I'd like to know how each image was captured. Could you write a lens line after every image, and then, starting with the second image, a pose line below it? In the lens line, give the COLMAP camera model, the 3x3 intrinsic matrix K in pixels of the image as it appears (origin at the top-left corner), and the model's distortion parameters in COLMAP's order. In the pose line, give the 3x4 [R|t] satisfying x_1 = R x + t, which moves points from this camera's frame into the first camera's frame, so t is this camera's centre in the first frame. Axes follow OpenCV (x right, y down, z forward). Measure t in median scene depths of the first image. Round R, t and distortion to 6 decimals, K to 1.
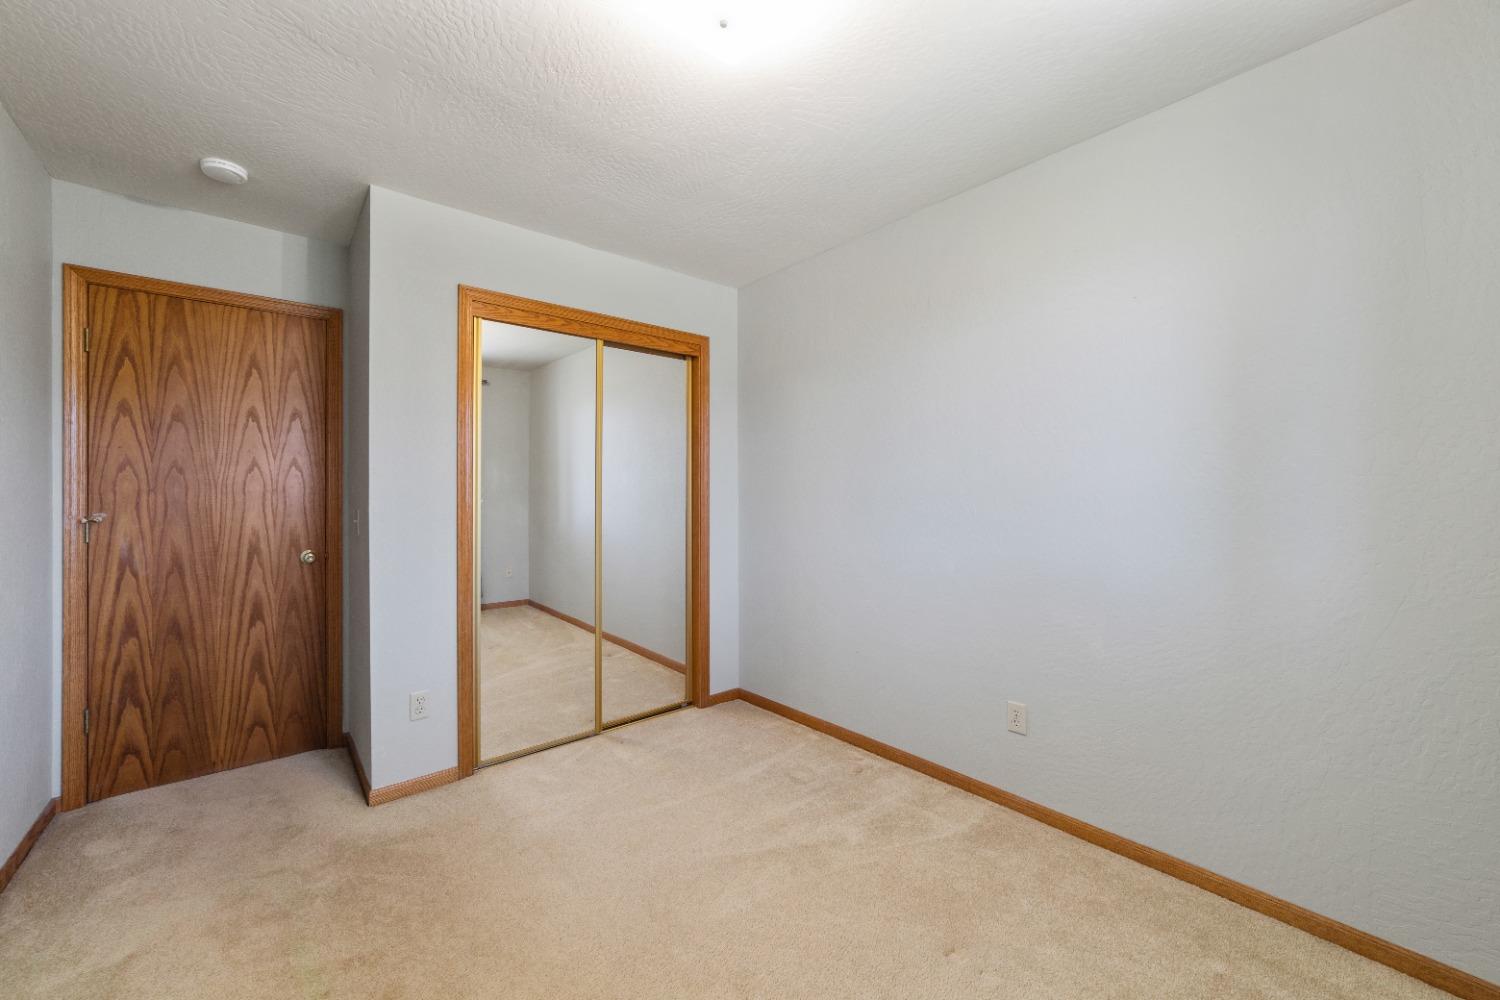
lens RADIAL K [[580.1, 0, 744.5], [0, 580.1, 499.2], [0, 0, 1]] dist [-0.024694, 0.009852]
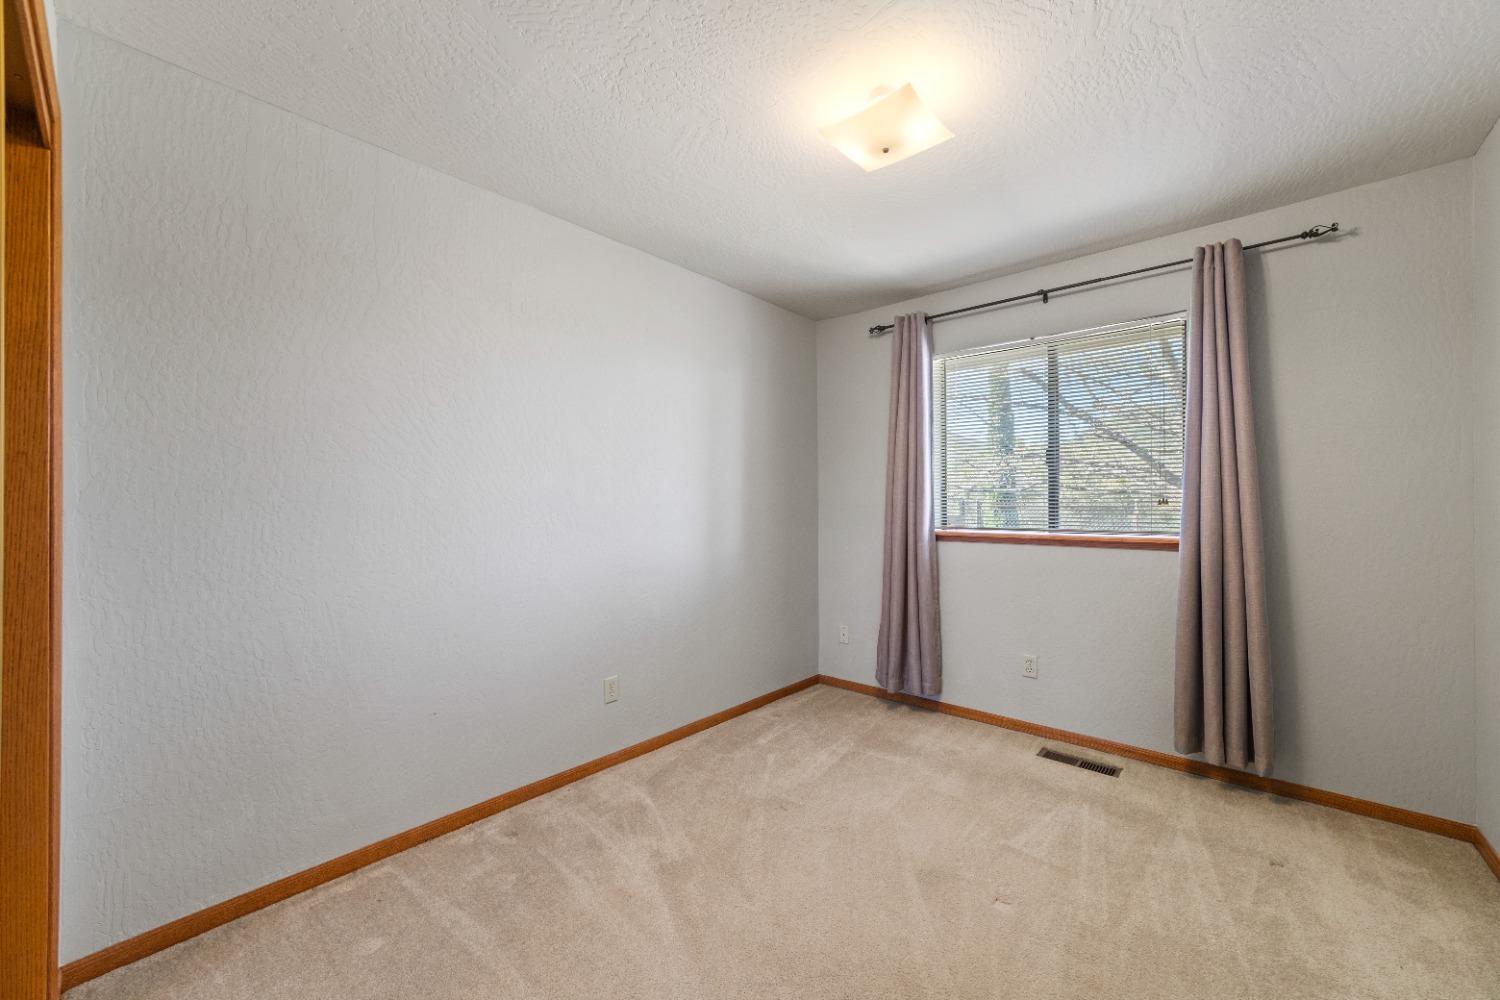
lens RADIAL K [[580.1, 0, 744.5], [0, 580.1, 499.2], [0, 0, 1]] dist [-0.024694, 0.009852]
pose [[-0.135050, 0.009459, 0.990794, -0.711105], [0.011797, 0.999899, -0.007938, 0.000008], [-0.990769, 0.010616, -0.135148, 0.827580]]
